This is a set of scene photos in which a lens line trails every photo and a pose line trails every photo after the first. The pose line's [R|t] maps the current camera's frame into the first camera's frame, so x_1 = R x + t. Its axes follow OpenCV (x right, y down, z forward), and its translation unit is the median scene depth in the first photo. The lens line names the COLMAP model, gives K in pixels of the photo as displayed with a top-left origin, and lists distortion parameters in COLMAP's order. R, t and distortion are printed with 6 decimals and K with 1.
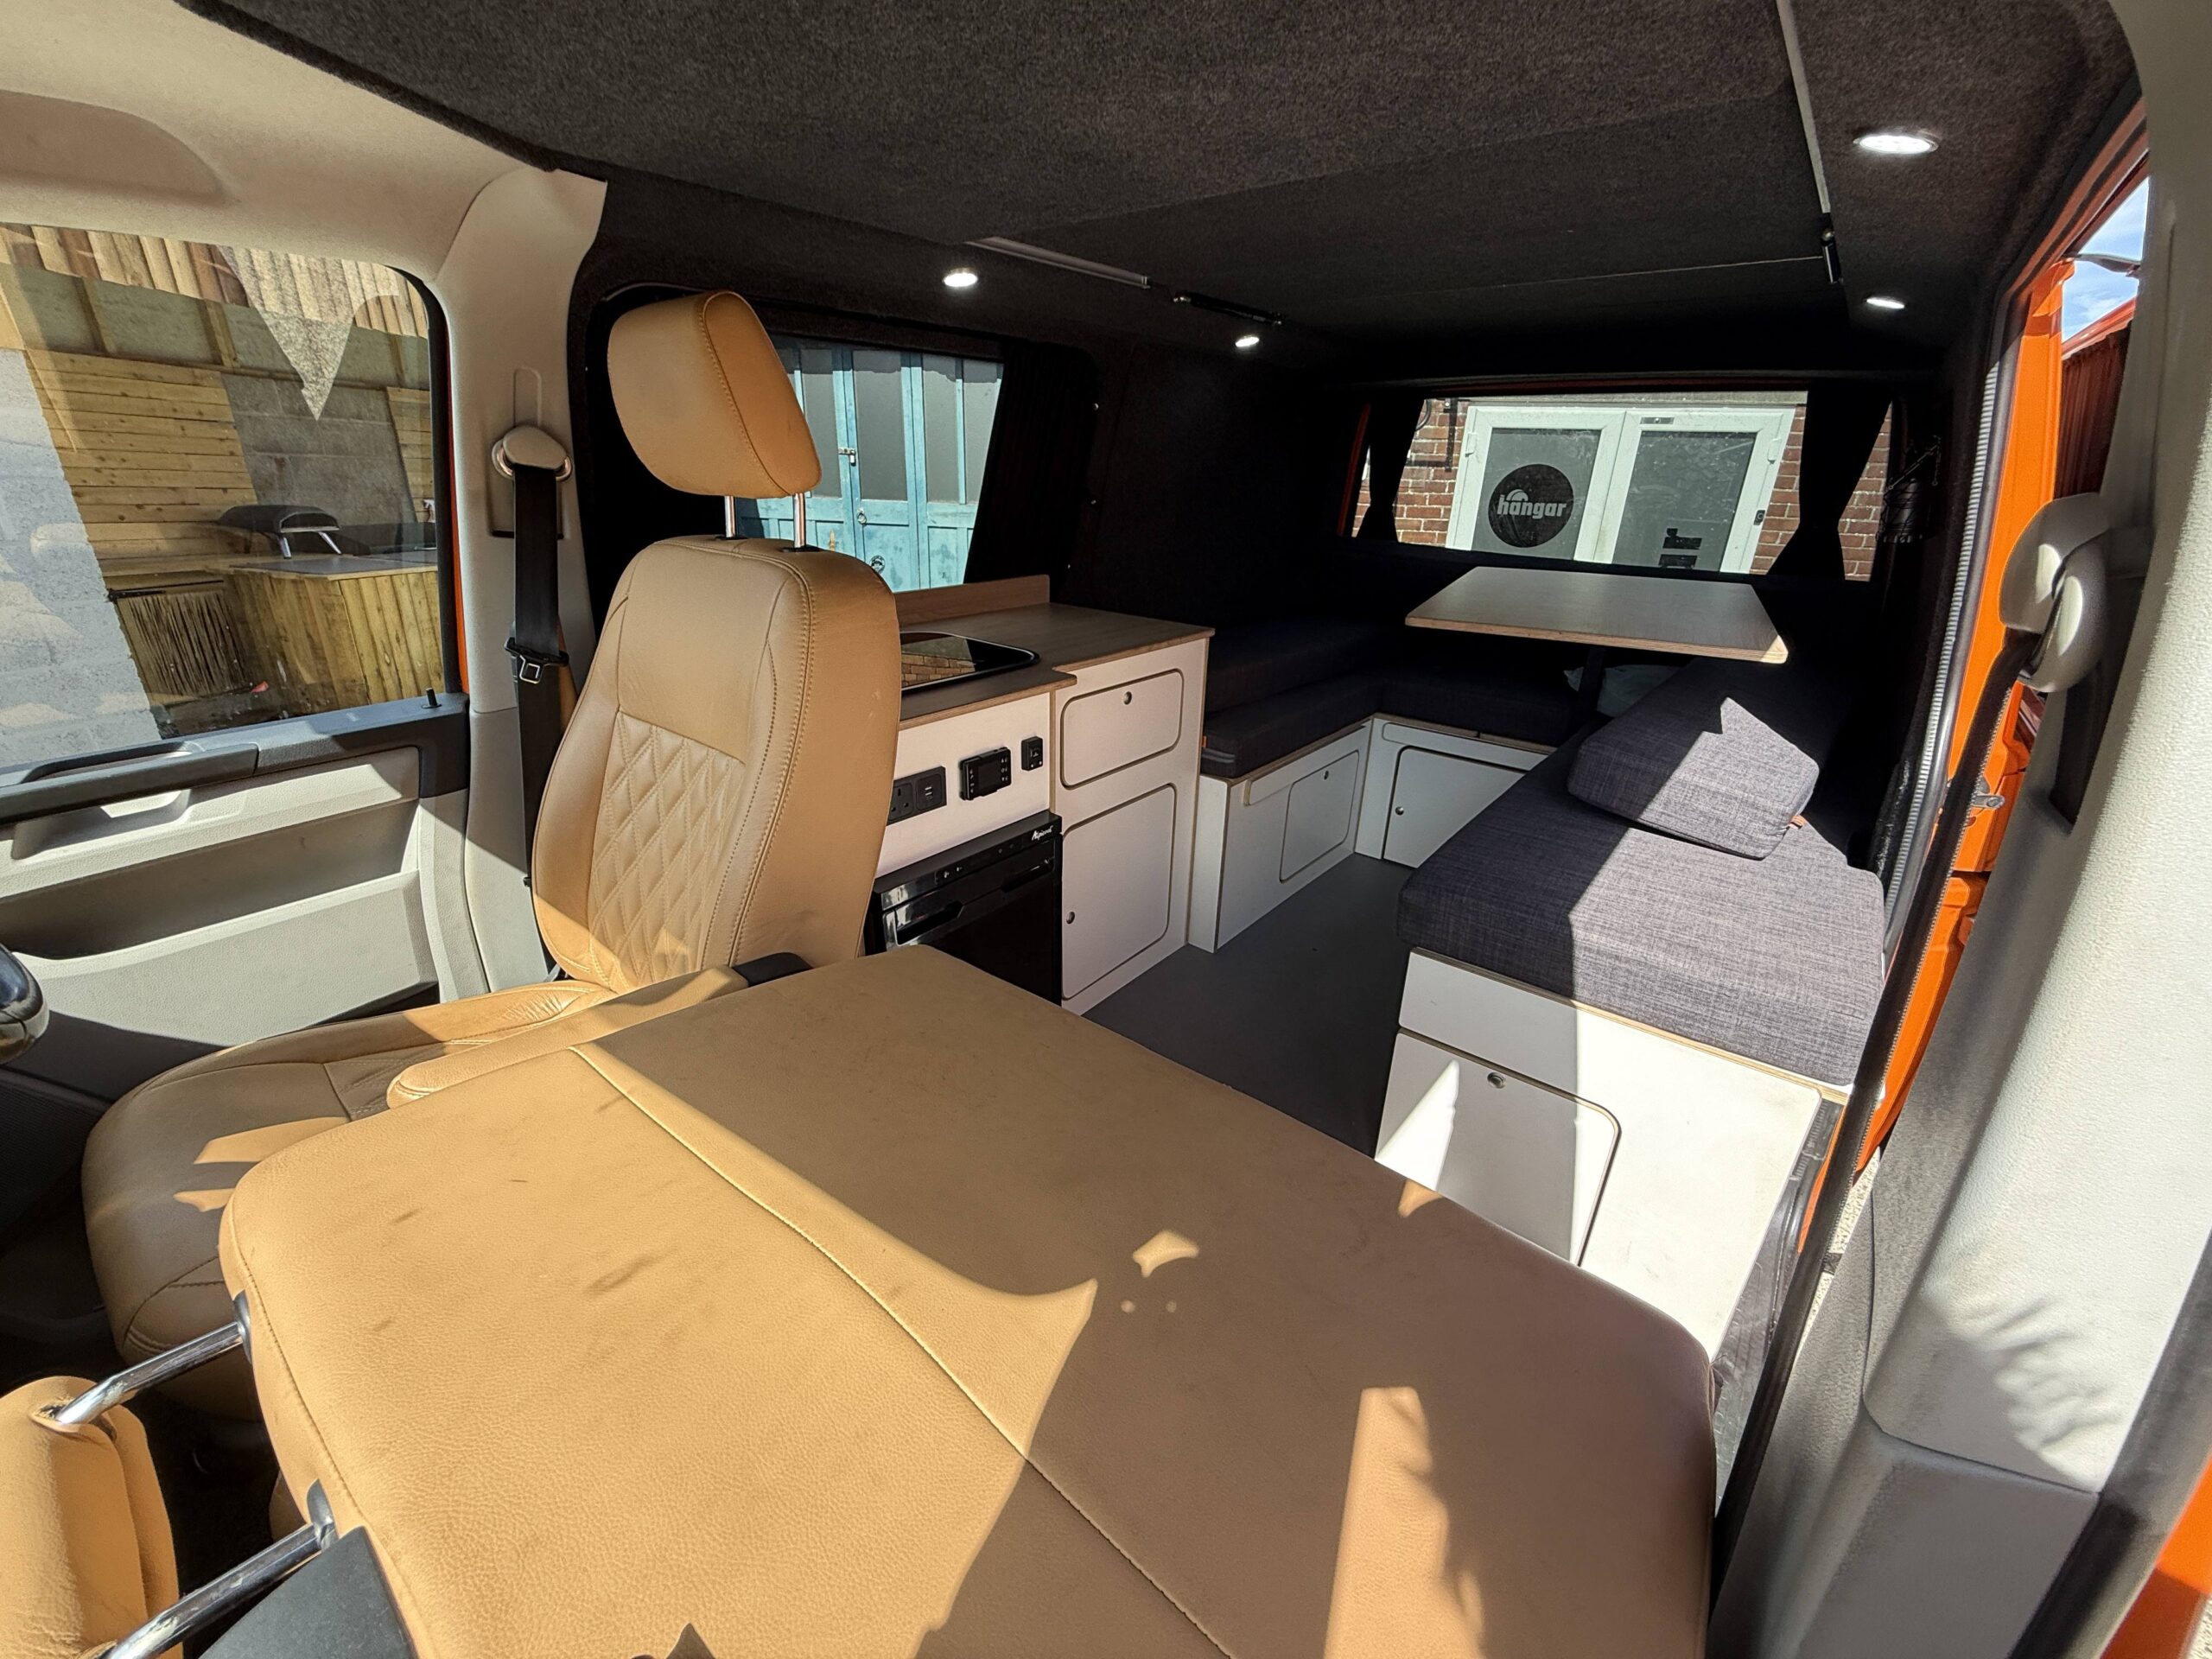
lens RADIAL K [[881.1, 0, 1099.5], [0, 881.1, 829.5], [0, 0, 1]] dist [0.000486, -0.000526]
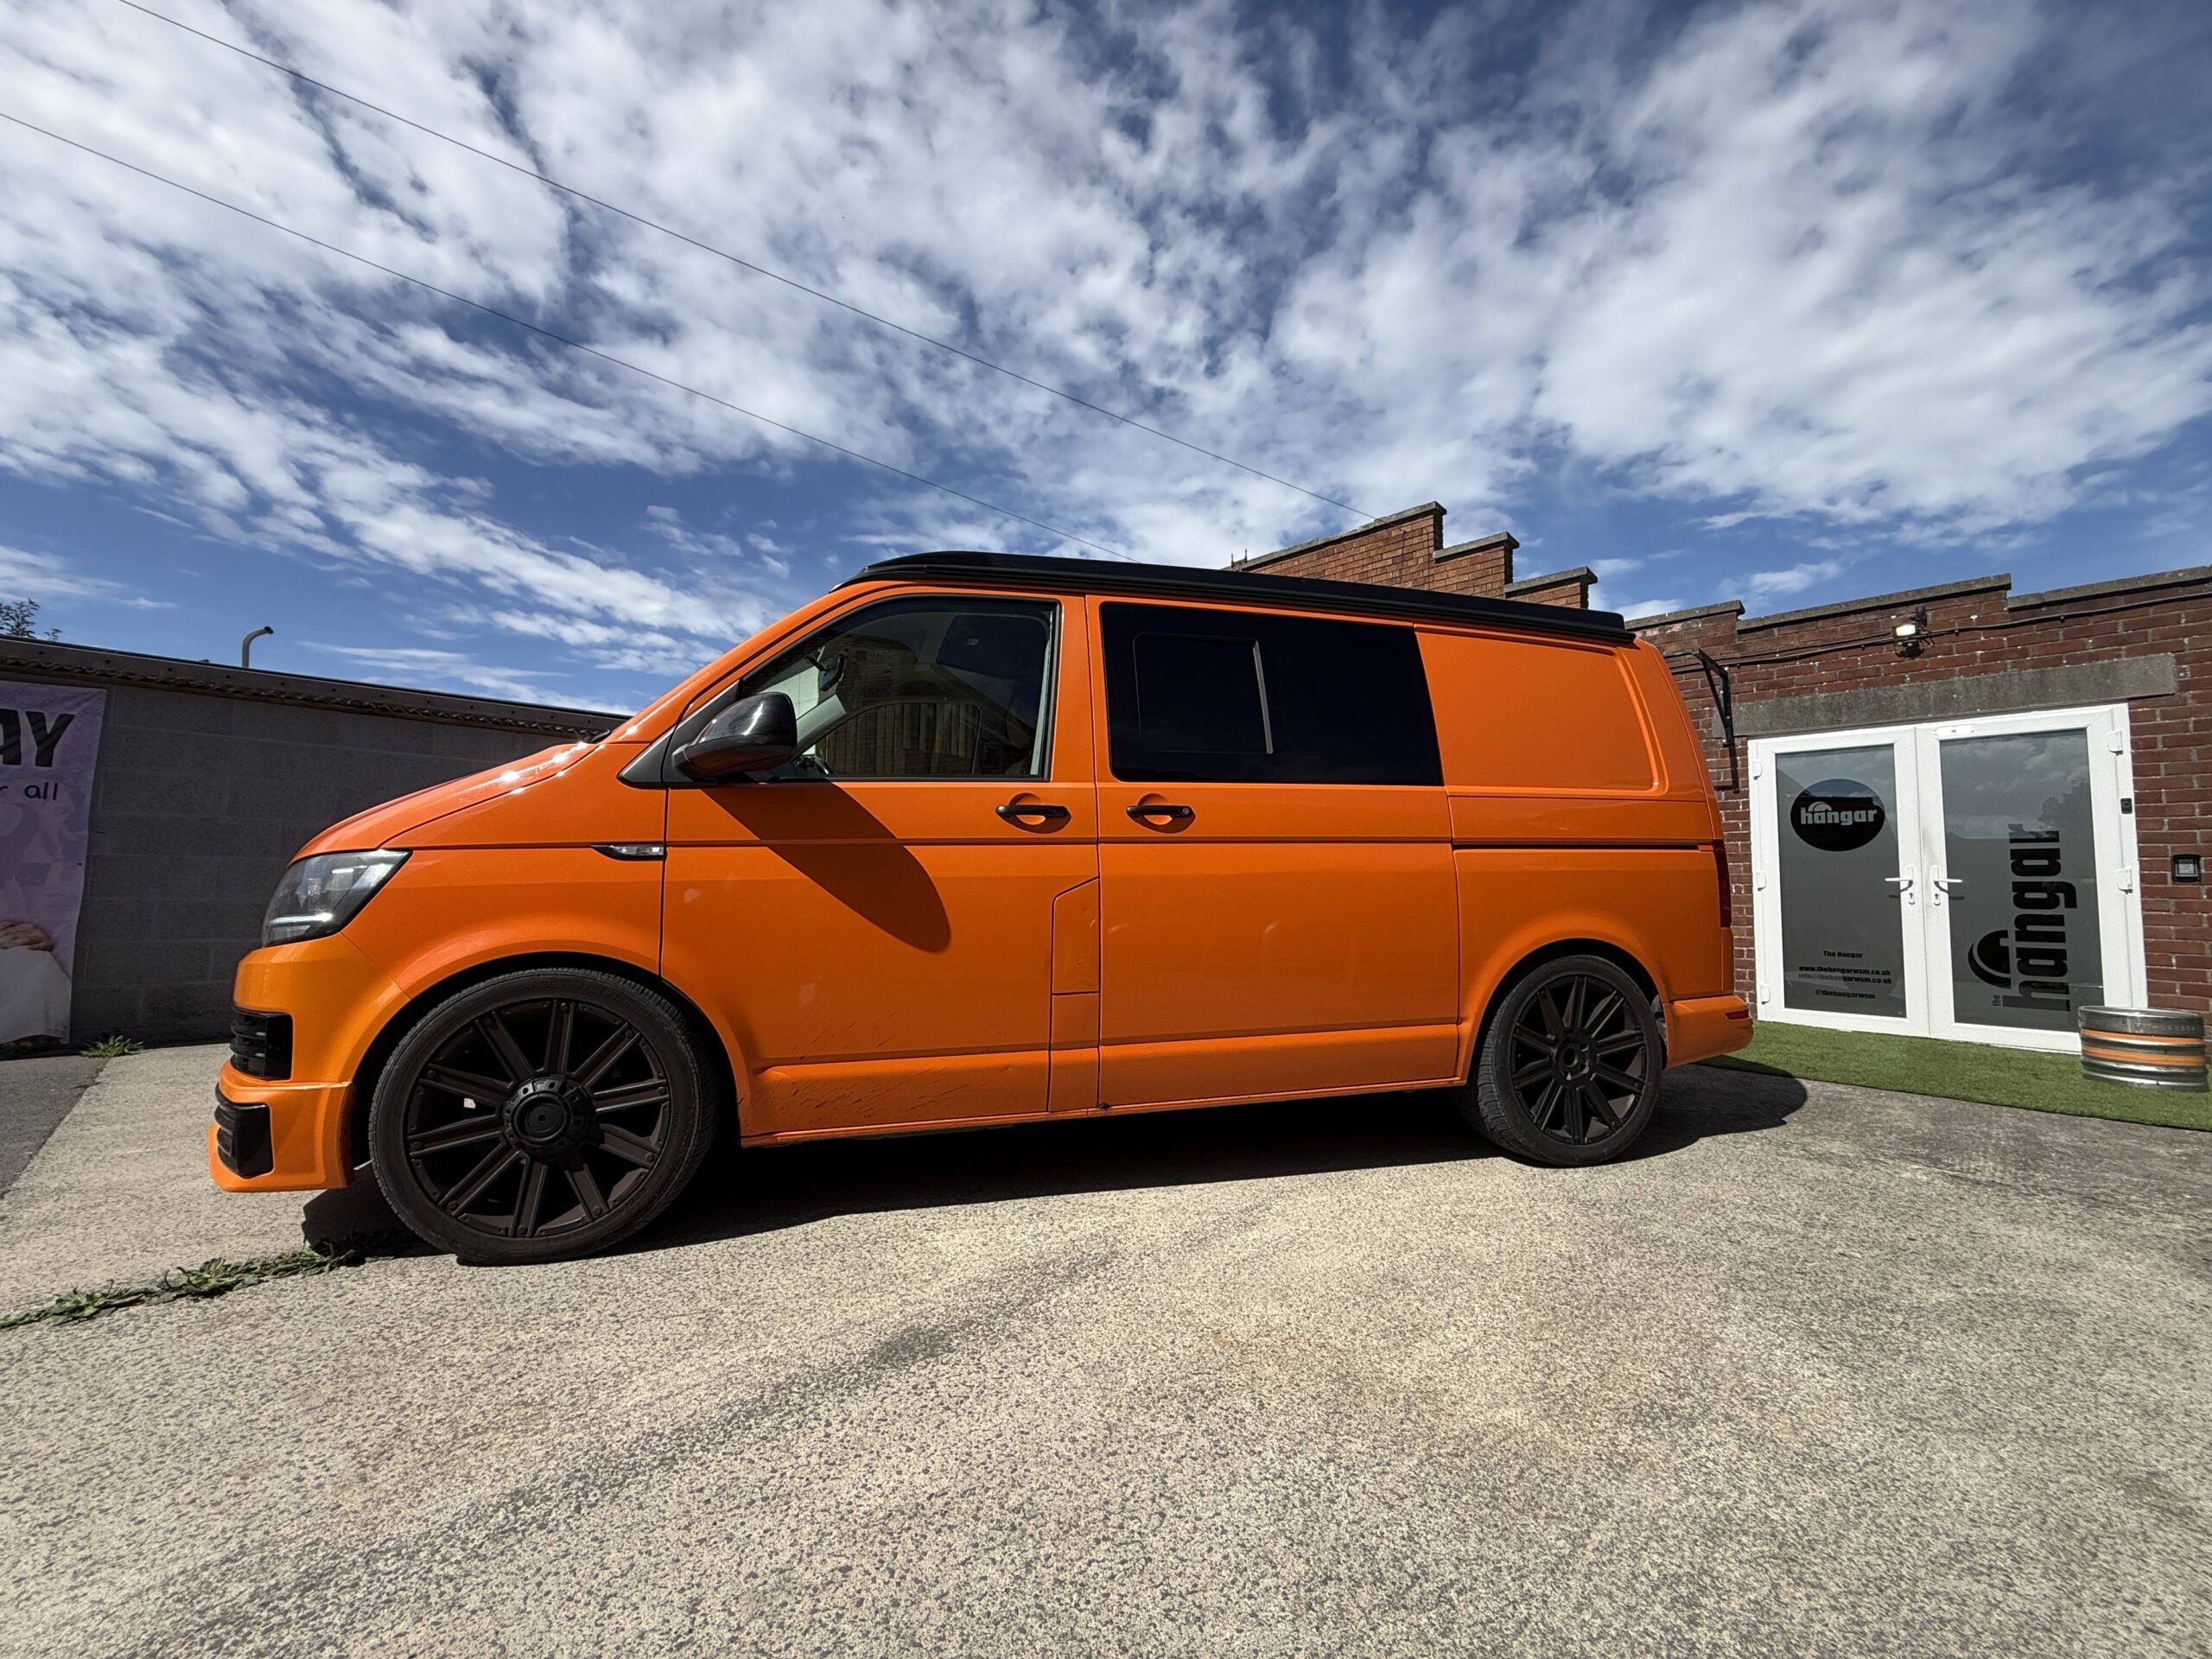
lens RADIAL K [[881.1, 0, 1100.3], [0, 881.1, 830.8], [0, 0, 1]] dist [0.000486, -0.000526]
pose [[0.821045, -0.058643, -0.567843, 1.409243], [-0.199446, 0.902558, -0.381589, 0.934288], [0.534889, 0.426556, 0.729345, -0.997304]]
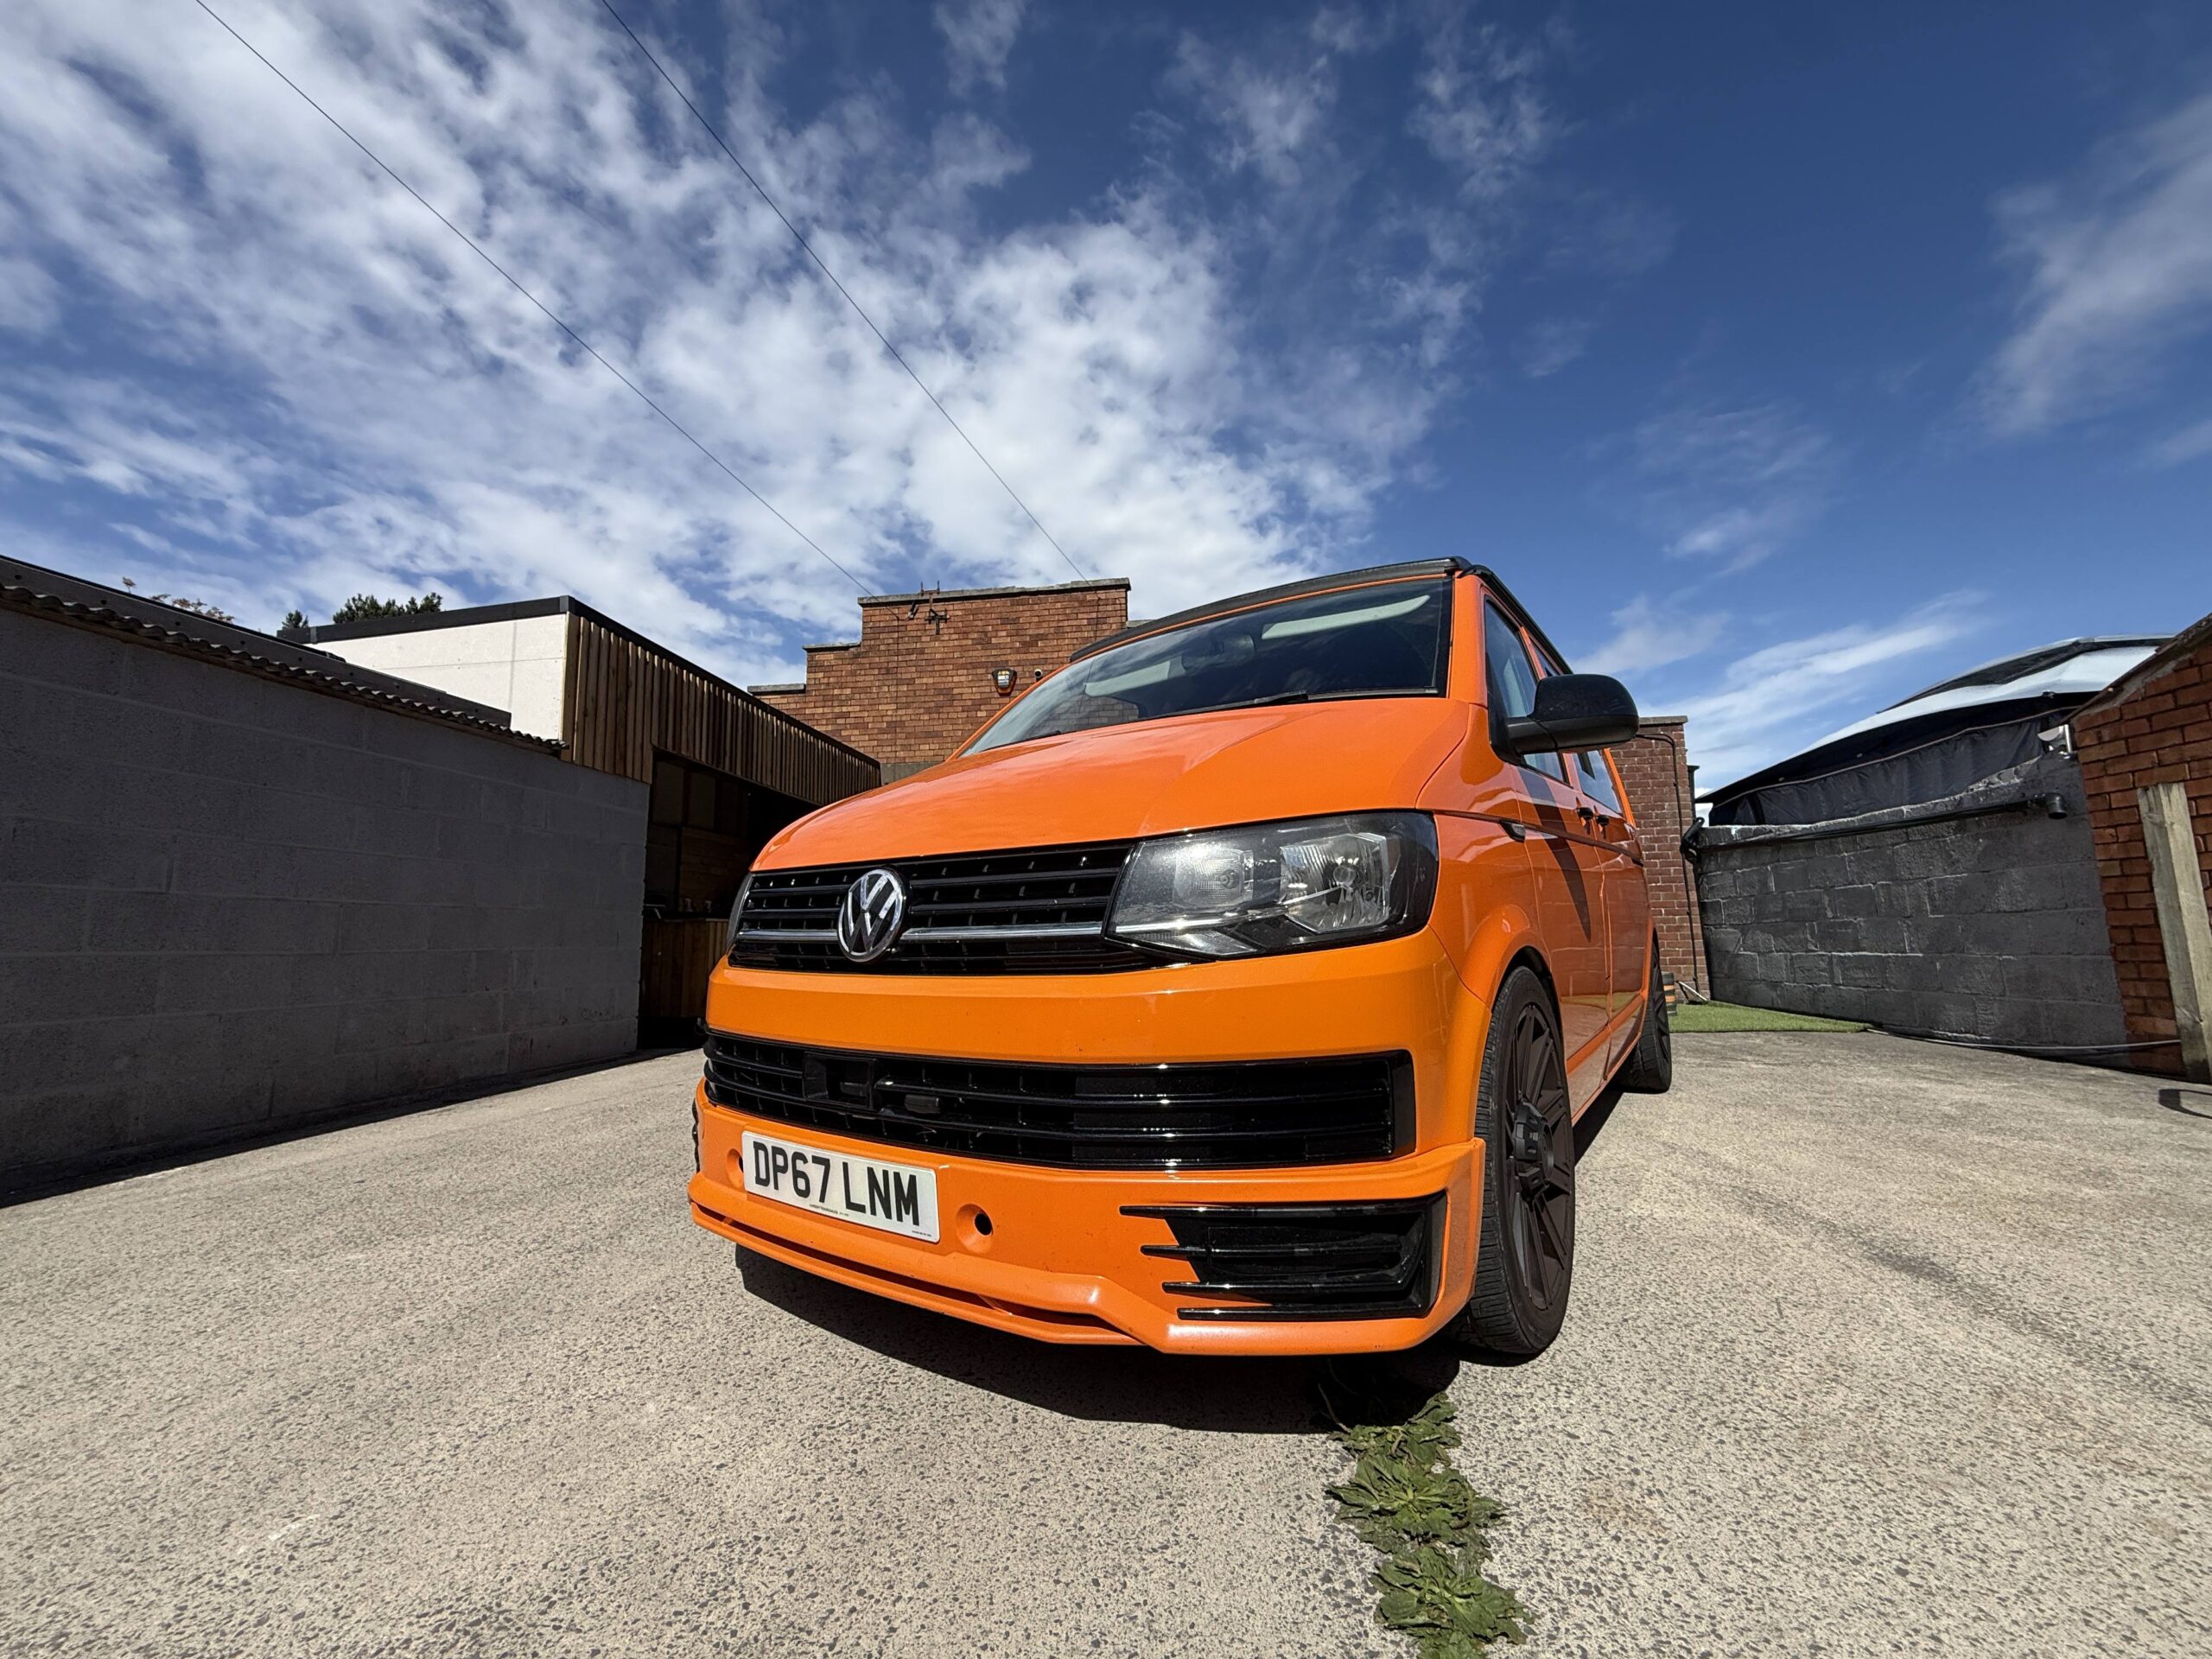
lens RADIAL K [[881.1, 0, 1105.9], [0, 881.1, 845.3], [0, 0, 1]] dist [0.000486, -0.000526]
pose [[0.997152, -0.043585, 0.061554, -0.856939], [0.067066, 0.885774, -0.459246, 1.131111], [-0.034507, 0.462066, 0.886174, -1.443304]]
